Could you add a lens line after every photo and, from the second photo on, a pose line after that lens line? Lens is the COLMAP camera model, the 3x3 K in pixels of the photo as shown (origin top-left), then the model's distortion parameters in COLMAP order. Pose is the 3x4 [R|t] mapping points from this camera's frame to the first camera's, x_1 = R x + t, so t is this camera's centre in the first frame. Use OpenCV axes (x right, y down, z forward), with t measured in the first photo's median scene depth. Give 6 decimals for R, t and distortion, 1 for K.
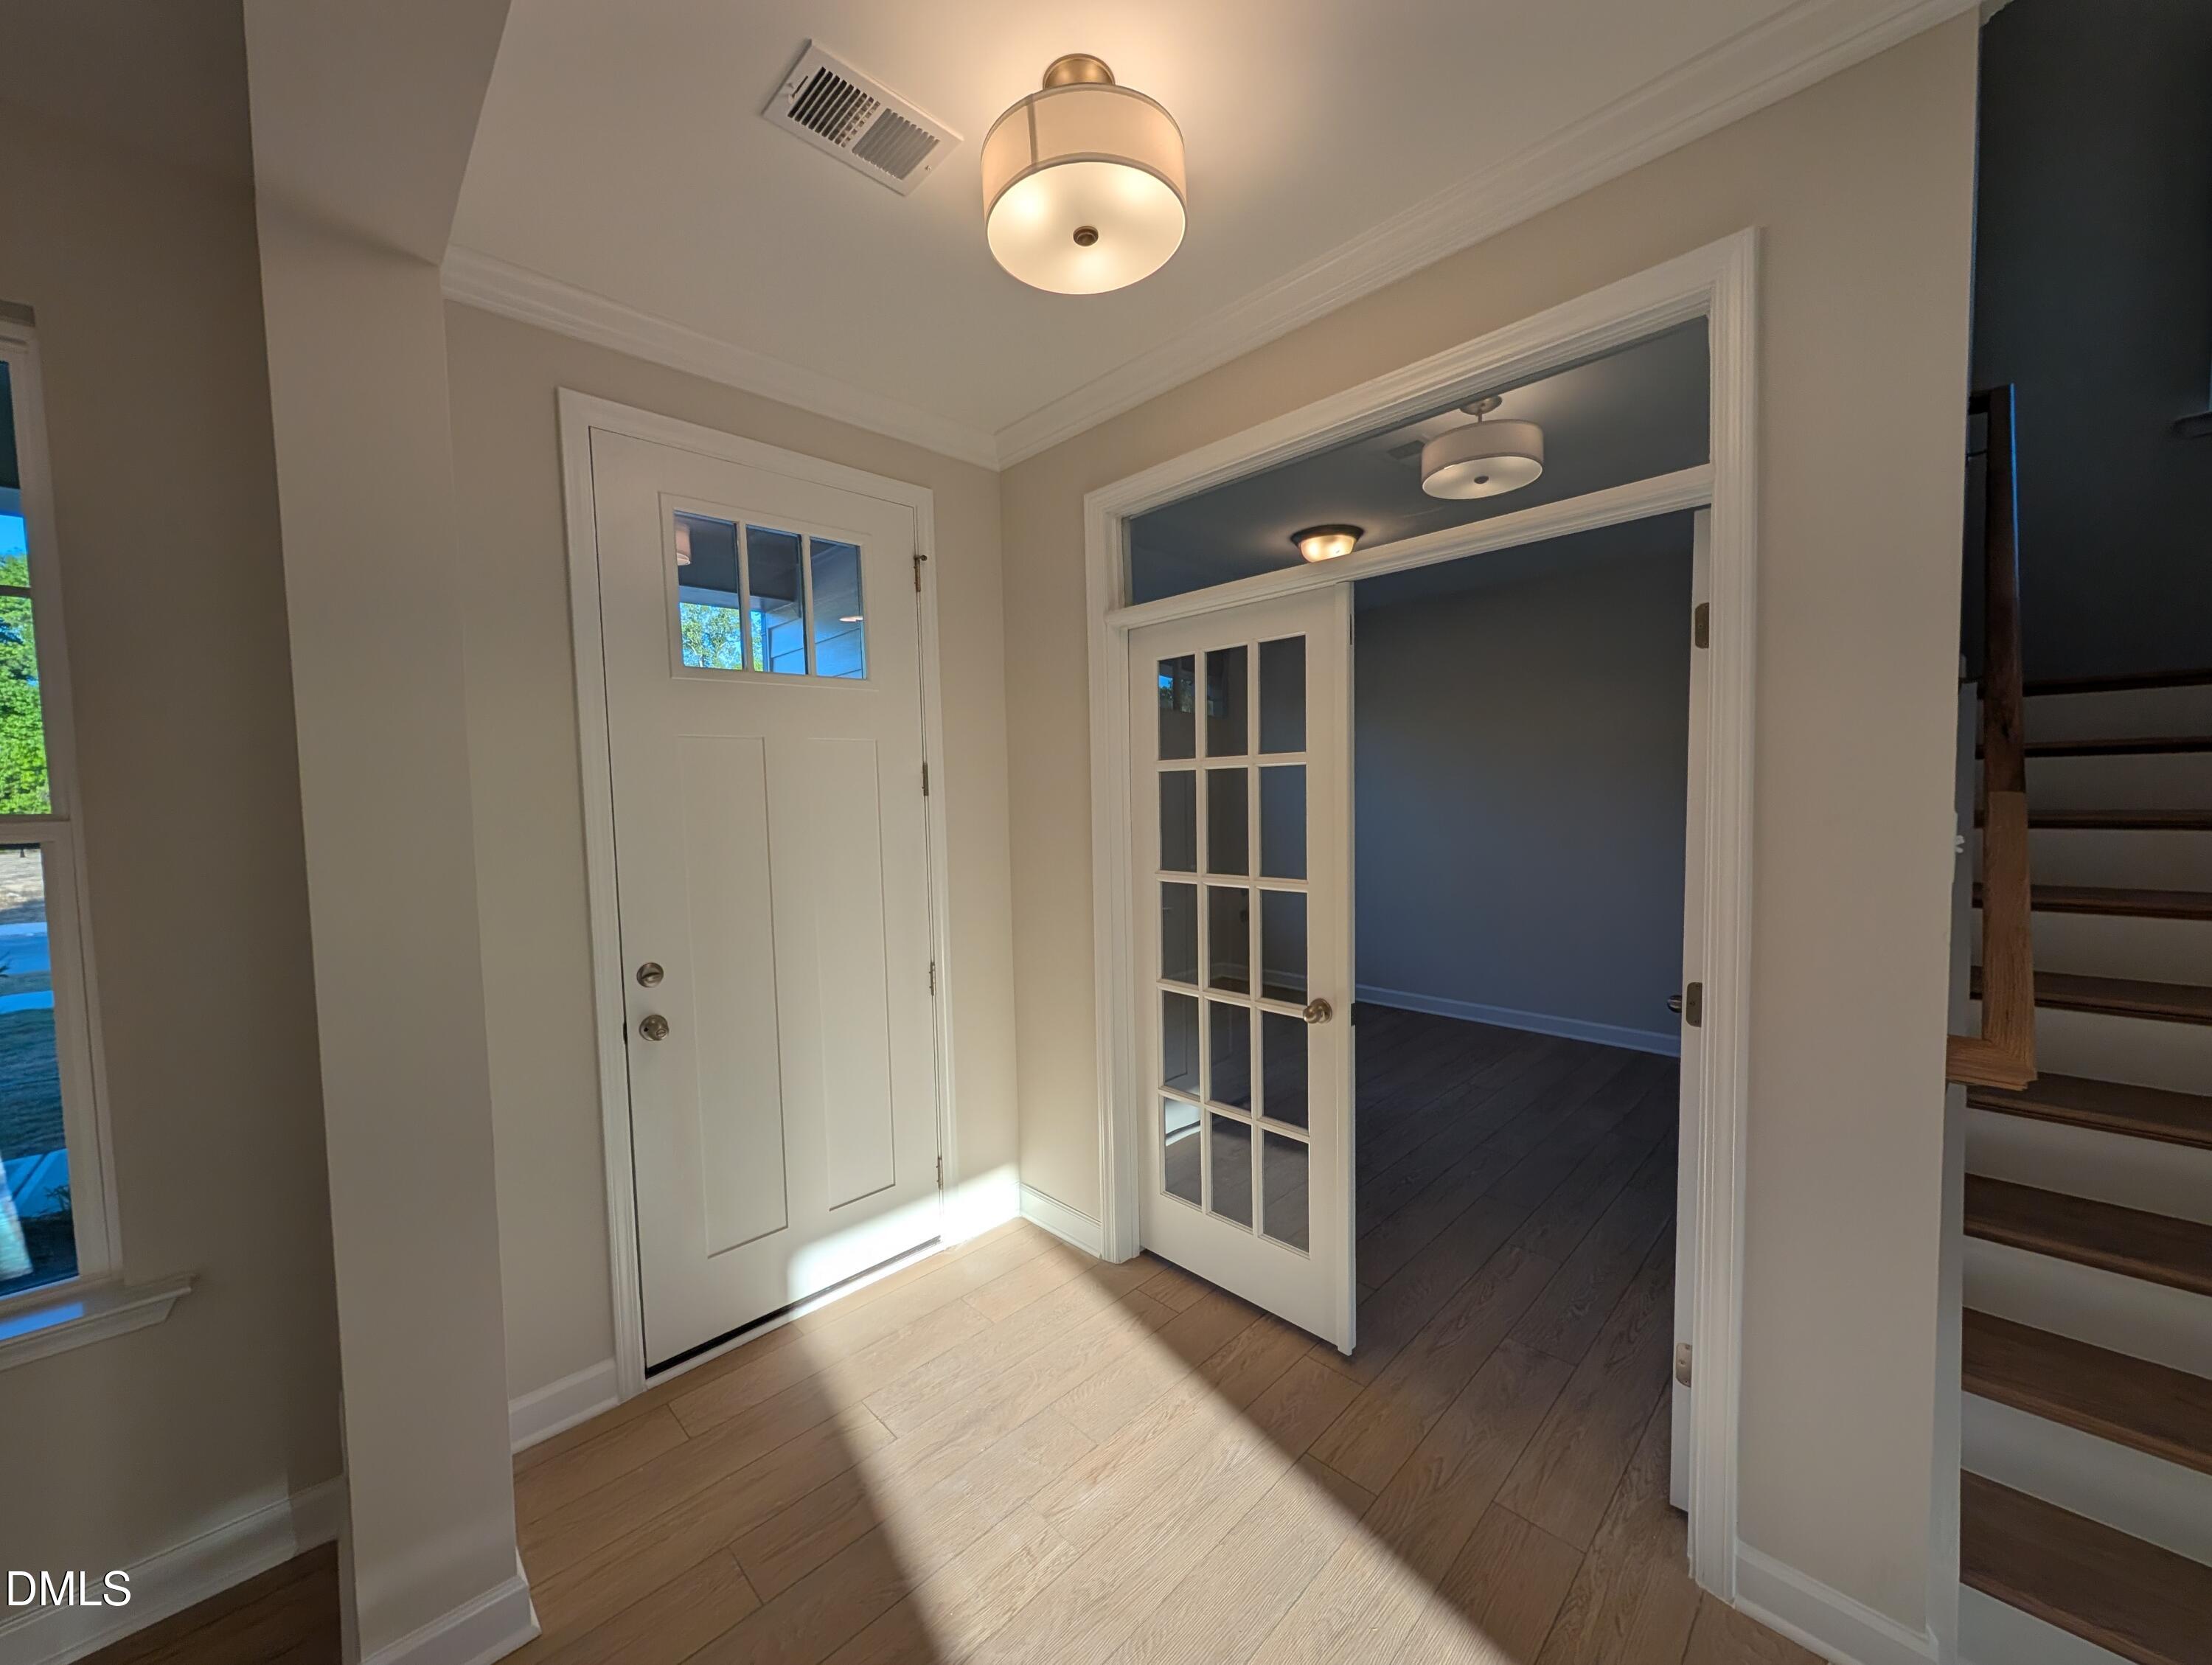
lens RADIAL K [[833.5, 0, 1101.4], [0, 833.5, 839.2], [0, 0, 1]] dist [0.000184, 0.000060]
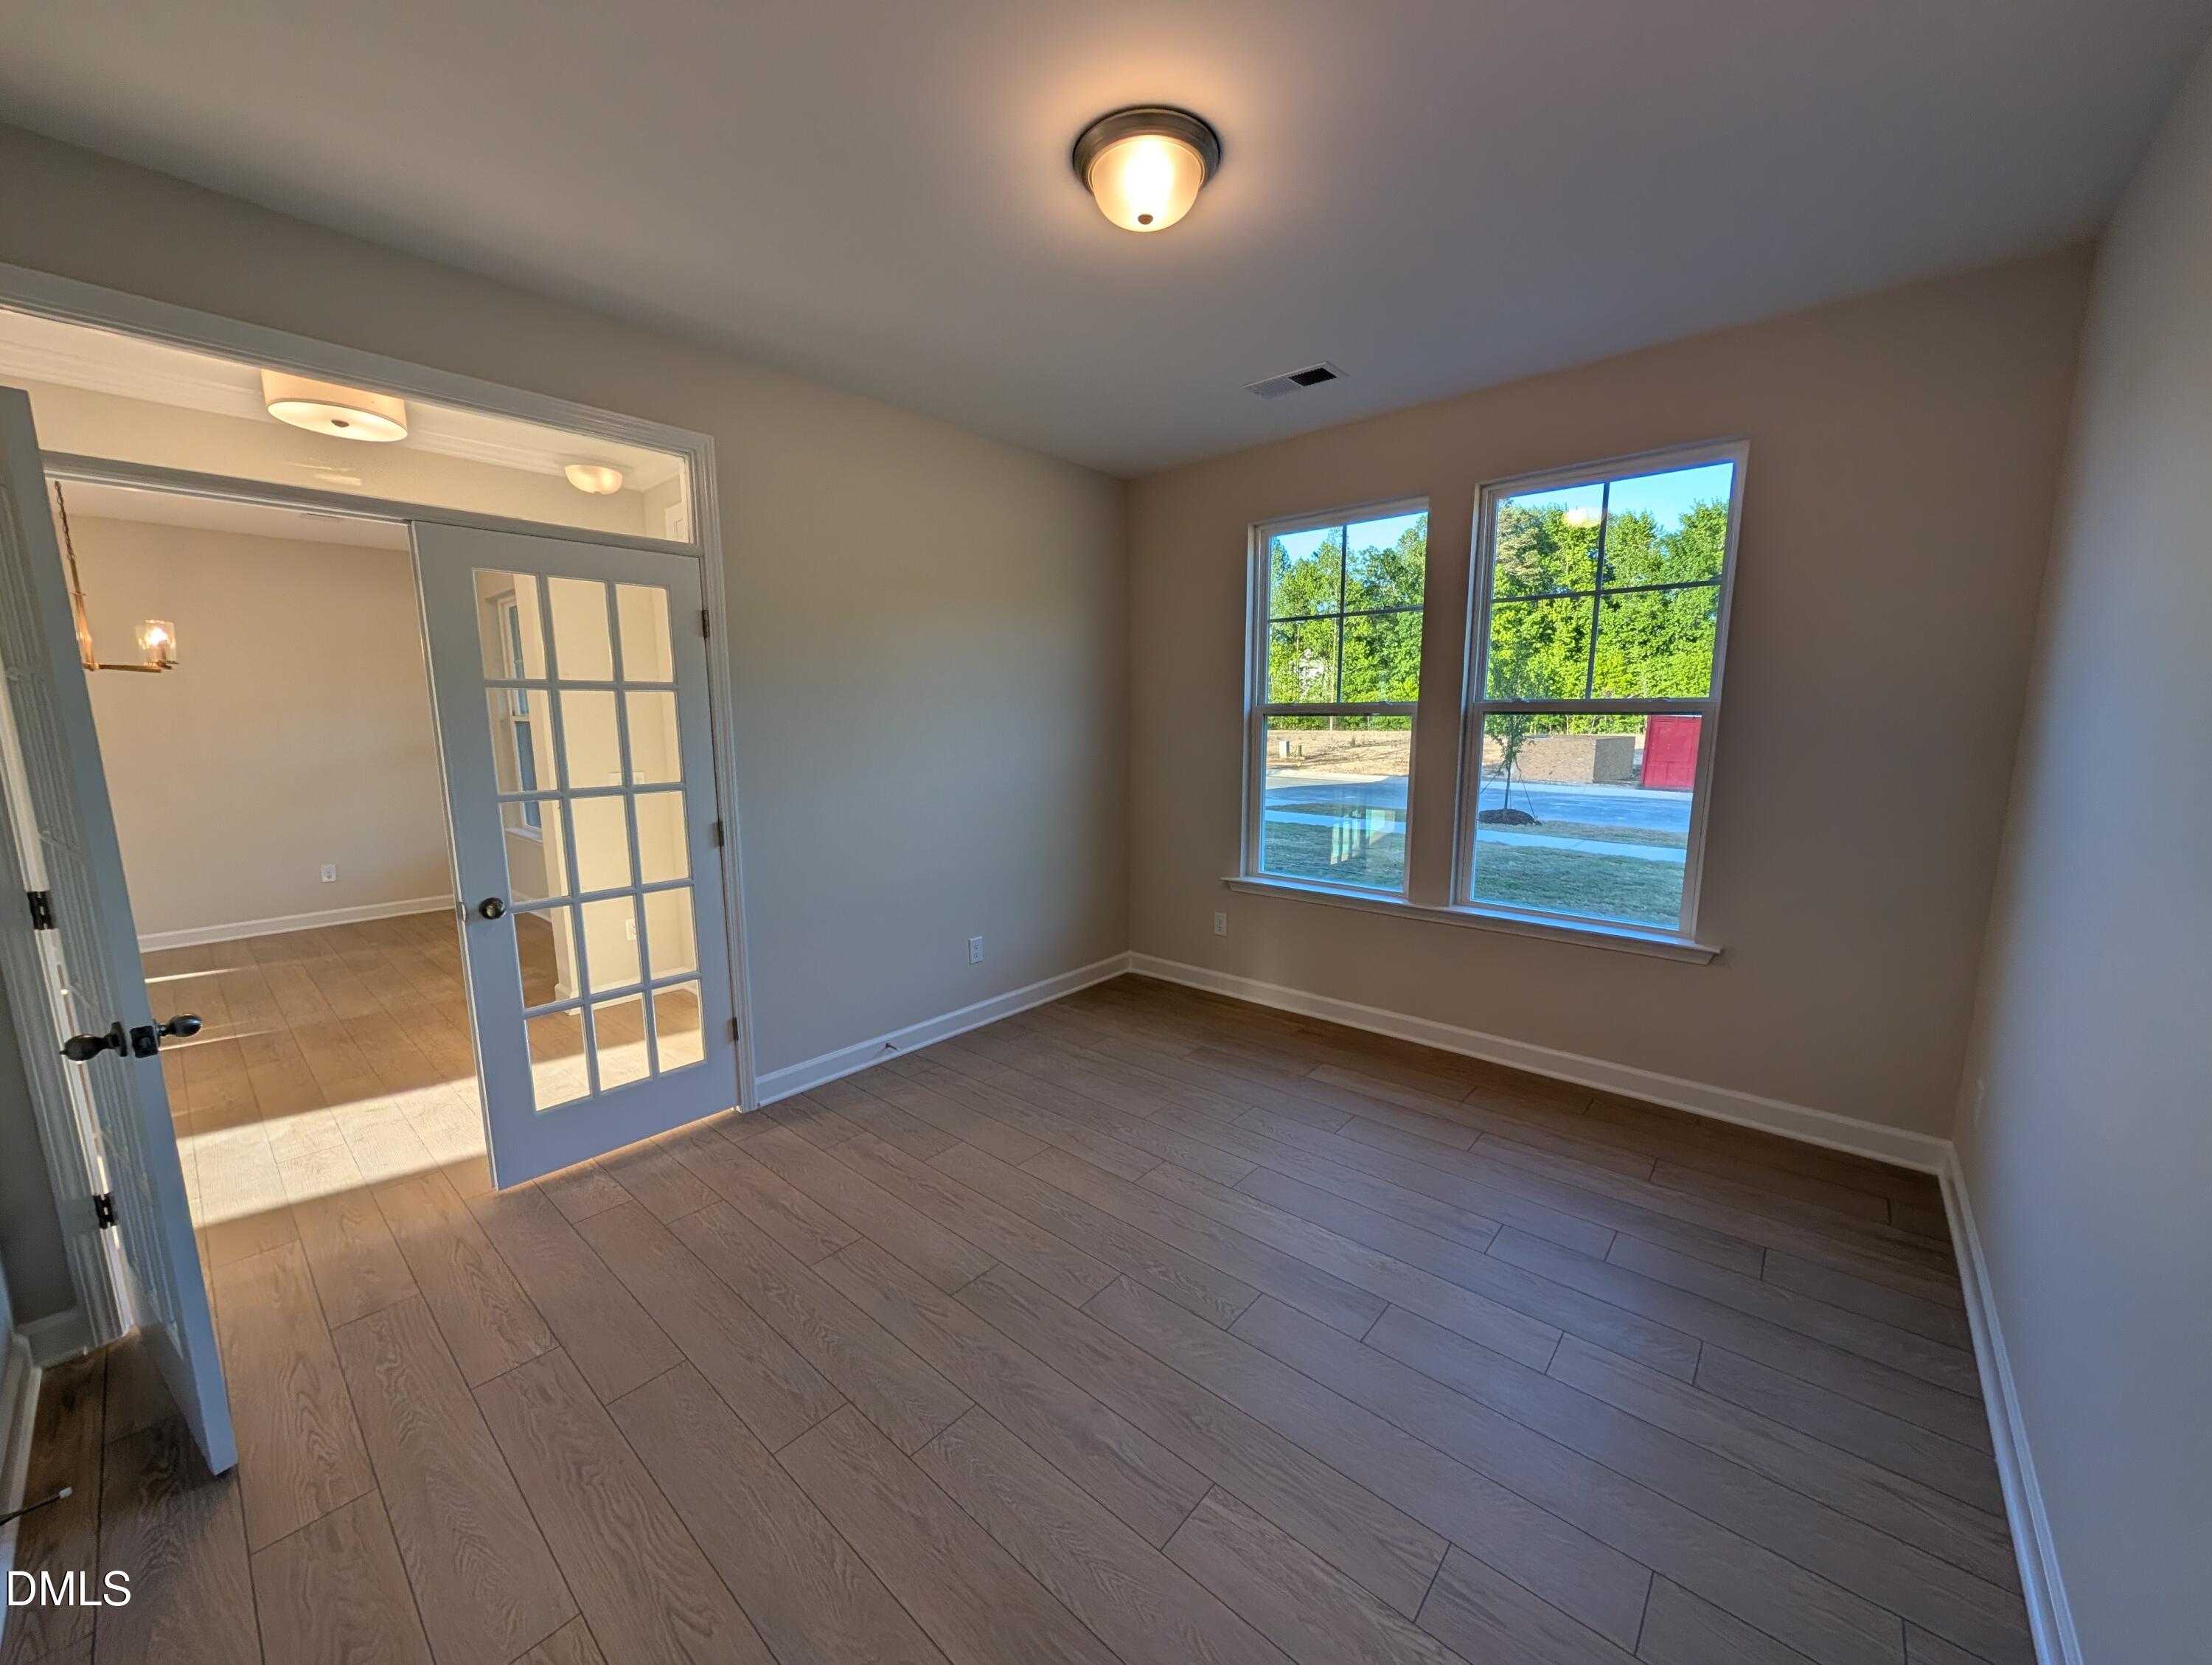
lens RADIAL K [[833.5, 0, 1102.1], [0, 833.5, 833.1], [0, 0, 1]] dist [0.000184, 0.000060]
pose [[0.081418, 0.151834, -0.985047, 1.418113], [-0.061726, 0.987199, 0.147064, -0.108819], [0.994767, 0.048829, 0.089748, 1.678349]]
